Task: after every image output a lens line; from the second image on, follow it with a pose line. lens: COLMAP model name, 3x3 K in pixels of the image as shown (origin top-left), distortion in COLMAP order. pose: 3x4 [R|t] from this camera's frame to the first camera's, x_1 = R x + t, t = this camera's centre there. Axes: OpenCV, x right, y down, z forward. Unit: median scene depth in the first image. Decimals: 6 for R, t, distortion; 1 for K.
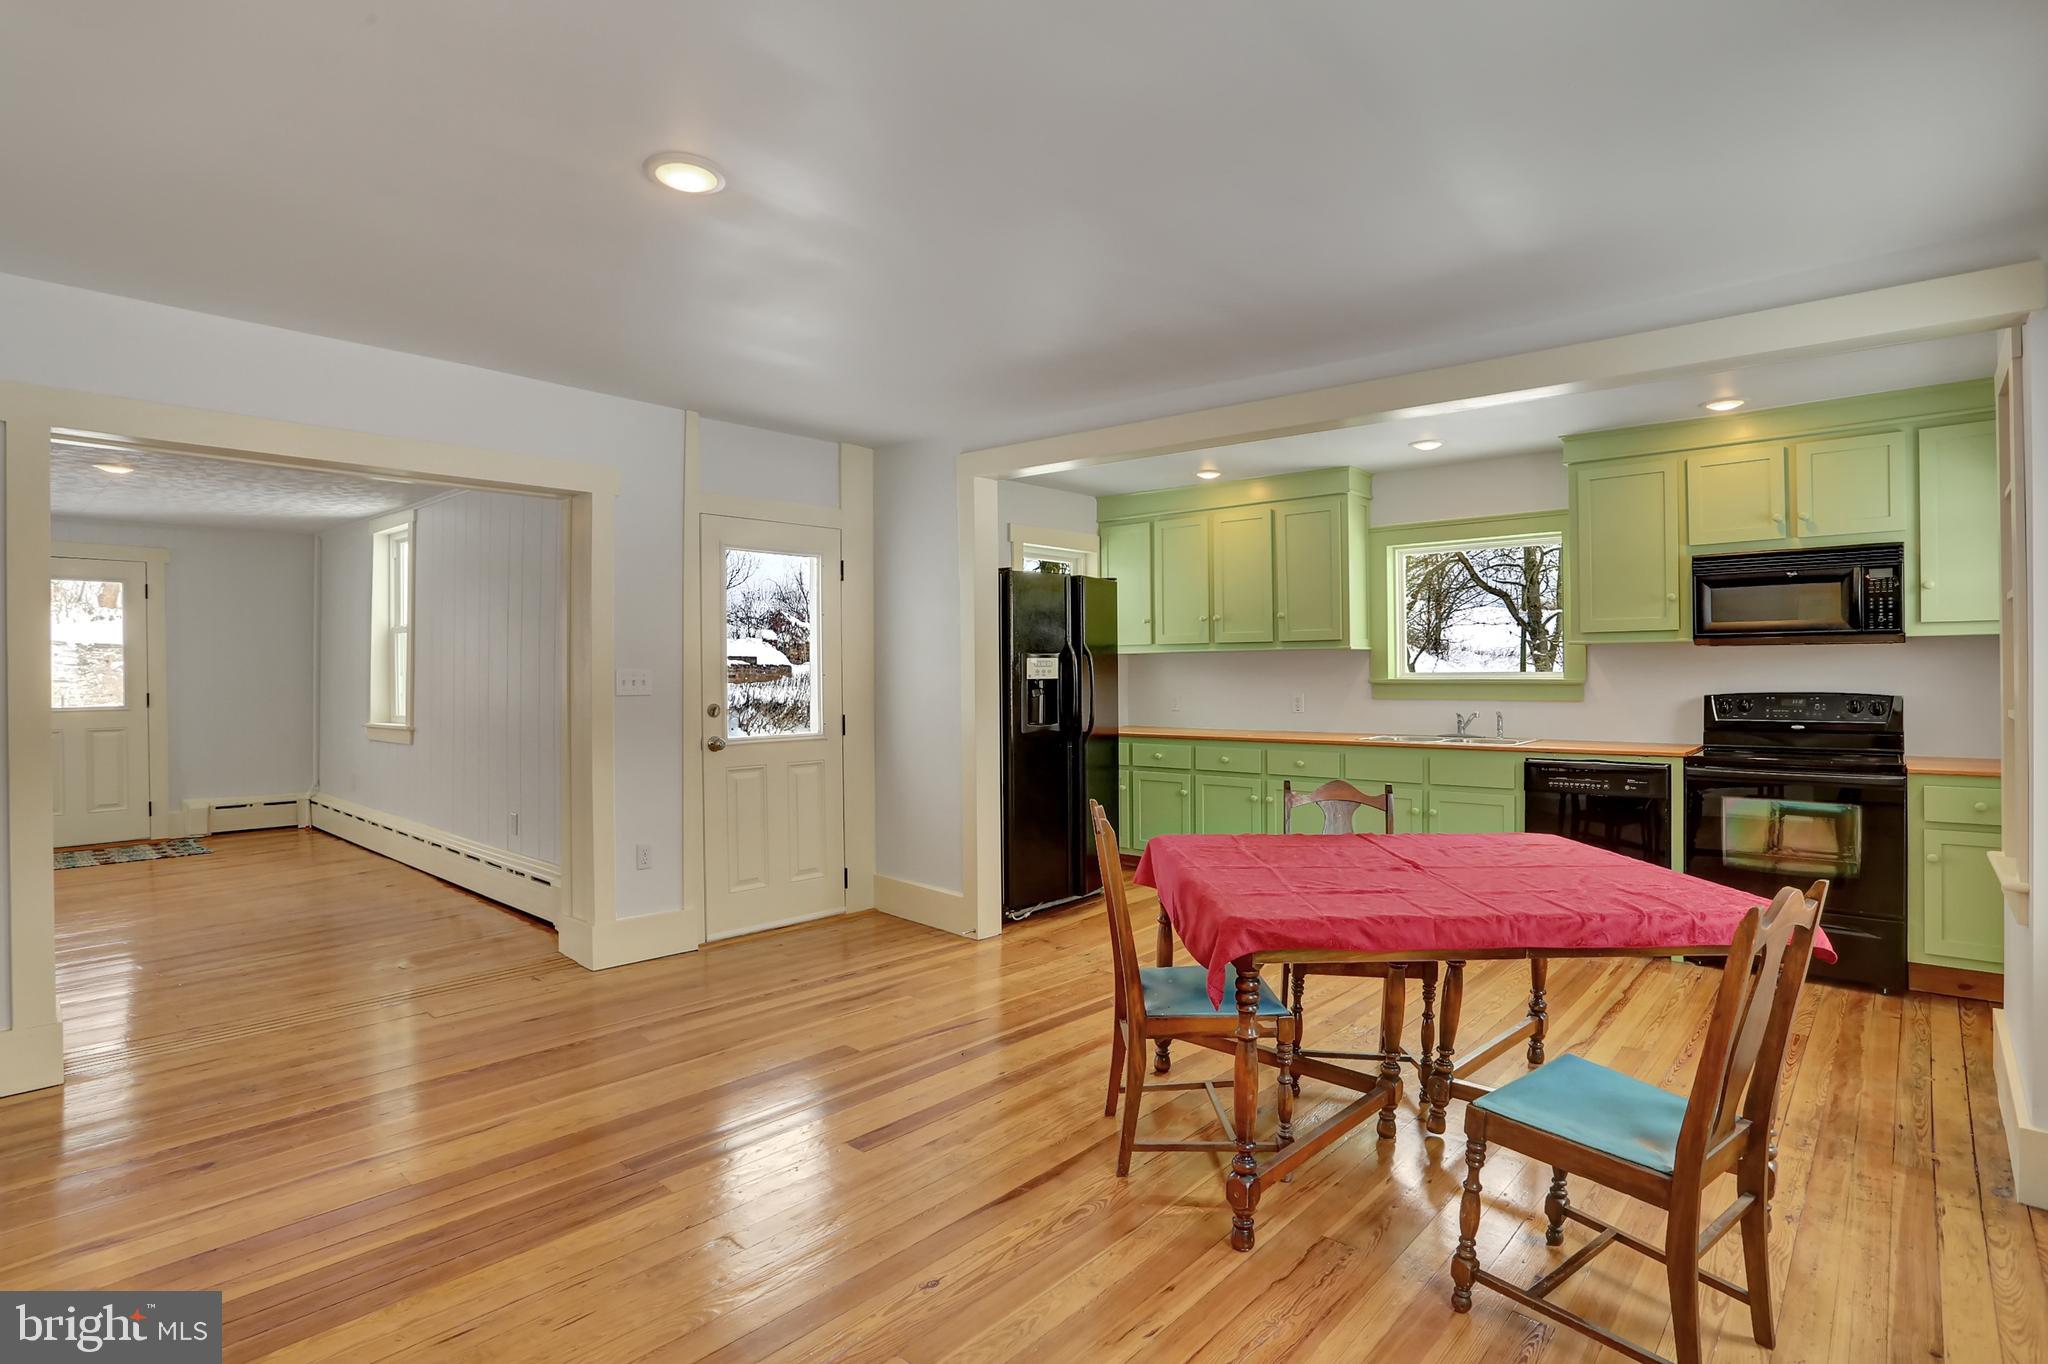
lens RADIAL K [[1010.7, 0, 1030.1], [0, 1010.7, 677.5], [0, 0, 1]] dist [-0.044624, 0.007314]
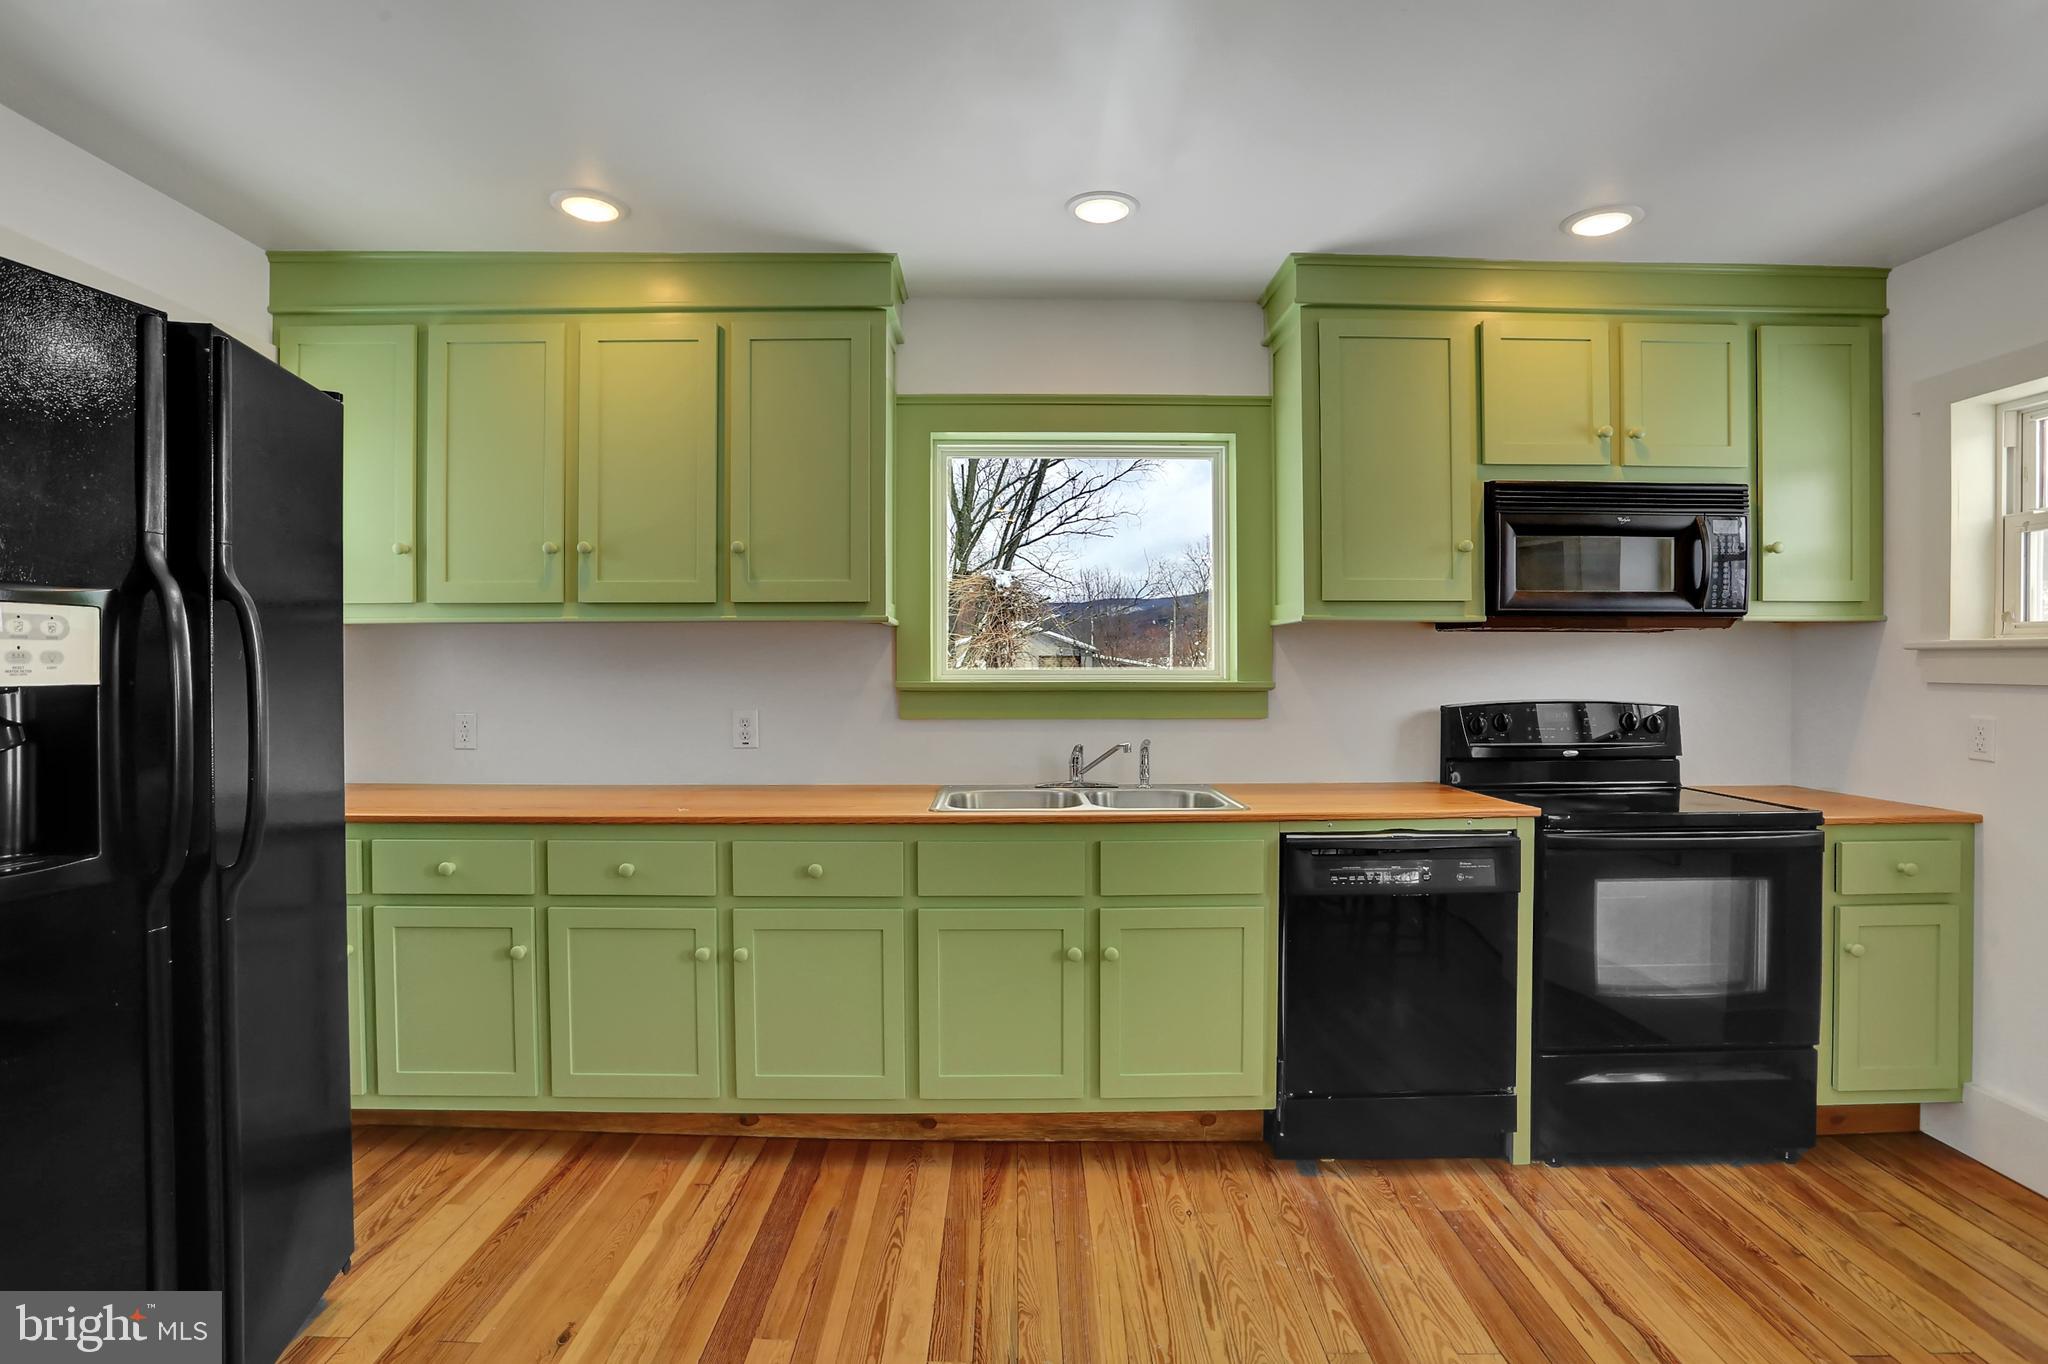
lens RADIAL K [[1010.7, 0, 1020.7], [0, 1010.7, 673.1], [0, 0, 1]] dist [-0.044624, 0.007314]
pose [[0.746315, 0.002806, 0.665587, 0.037711], [-0.002127, 0.999996, -0.001831, -0.002270], [-0.665590, -0.000049, 0.746318, 0.653155]]
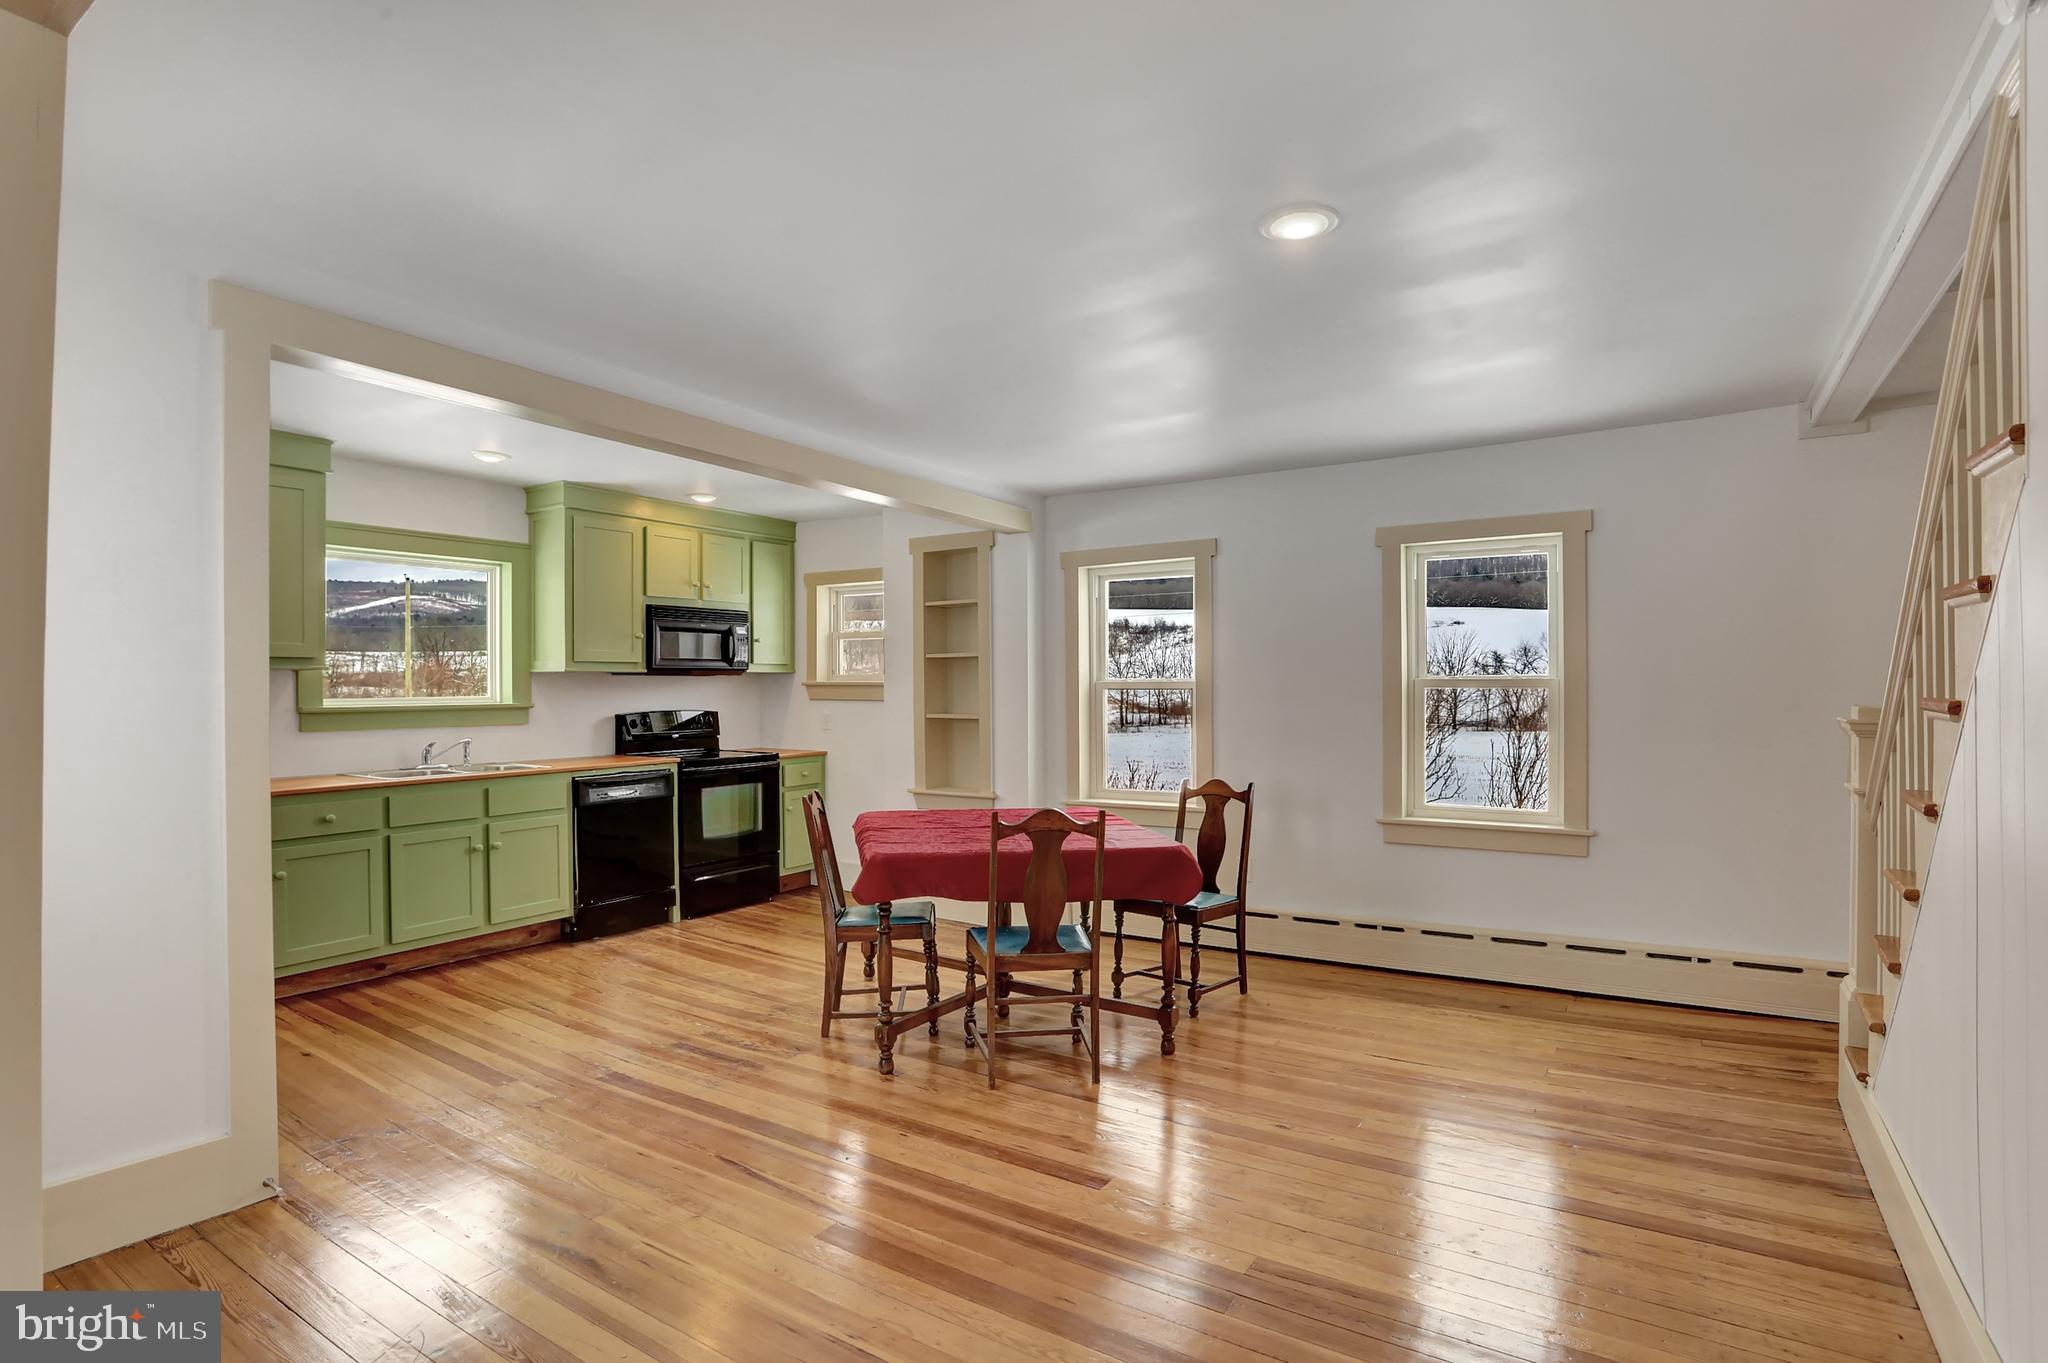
lens RADIAL K [[1010.7, 0, 1016.6], [0, 1010.7, 683.0], [0, 0, 1]] dist [-0.044624, 0.007314]
pose [[-0.142243, 0.010754, 0.989773, -0.594022], [0.010772, 0.999899, -0.009316, -0.004498], [-0.989773, 0.009337, -0.142345, 0.641282]]
